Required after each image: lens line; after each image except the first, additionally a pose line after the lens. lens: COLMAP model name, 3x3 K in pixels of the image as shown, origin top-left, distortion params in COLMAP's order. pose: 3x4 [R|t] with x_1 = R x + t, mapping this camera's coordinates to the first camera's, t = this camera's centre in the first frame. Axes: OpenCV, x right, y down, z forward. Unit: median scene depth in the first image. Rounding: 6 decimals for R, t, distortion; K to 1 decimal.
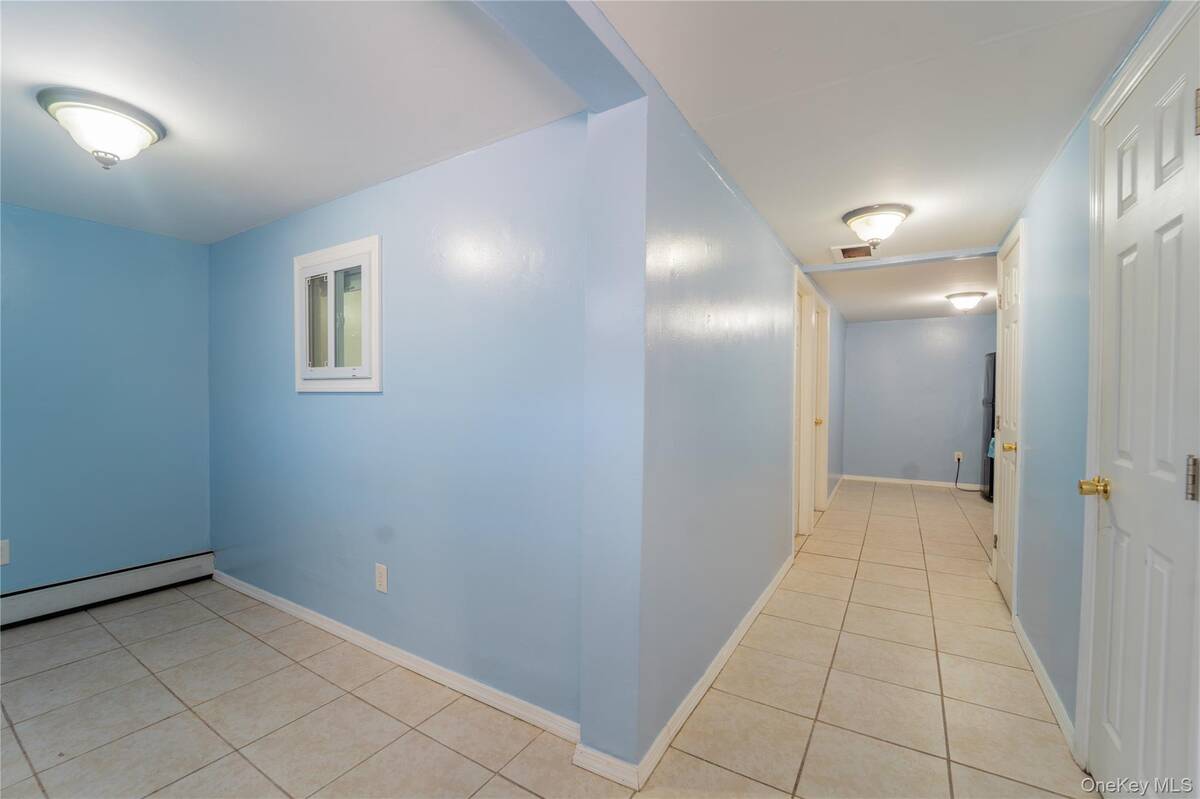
lens RADIAL K [[516.9, 0, 596.1], [0, 516.9, 403.8], [0, 0, 1]] dist [-0.000104, -0.000224]
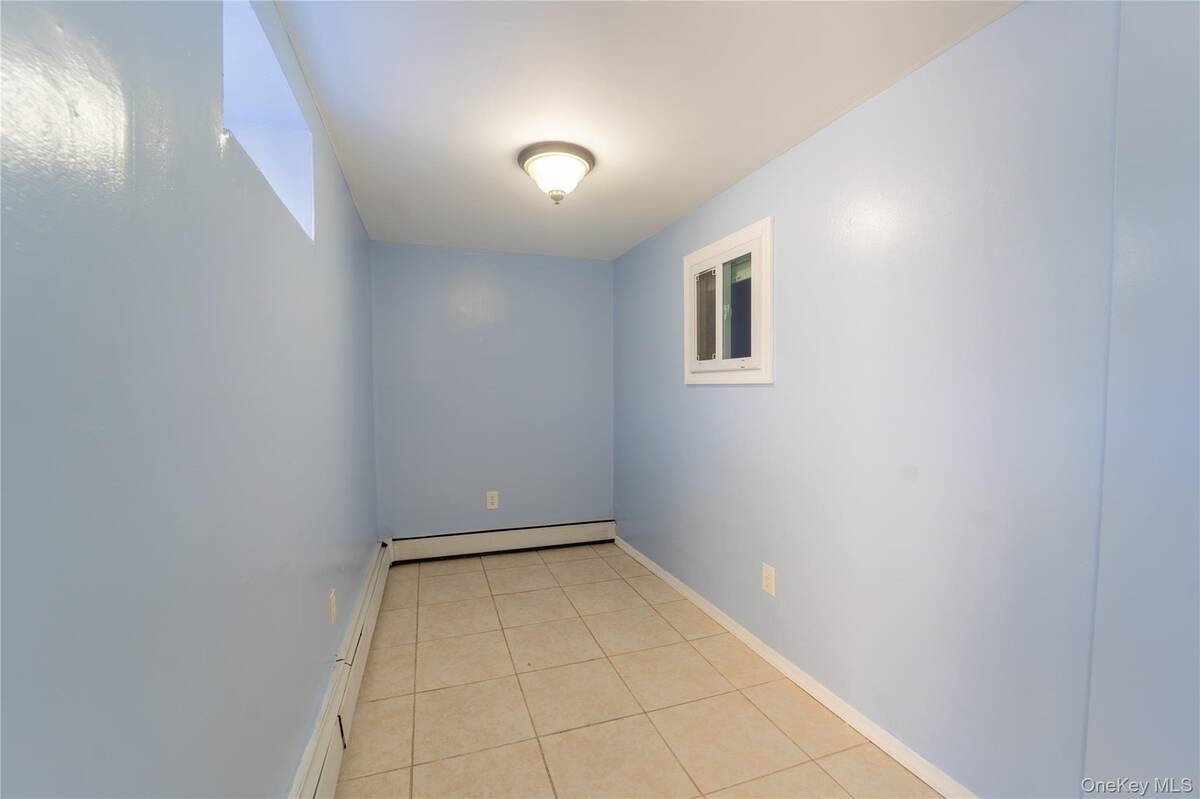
lens RADIAL K [[499.8, 0, 600.0], [0, 499.8, 399.5], [0, 0, 1]] dist [-0.000440, 0.000065]
pose [[0.806581, 0.007044, -0.591082, -0.123689], [-0.001304, 0.999948, 0.010136, -0.002614], [0.591123, -0.007404, 0.806548, 0.077110]]
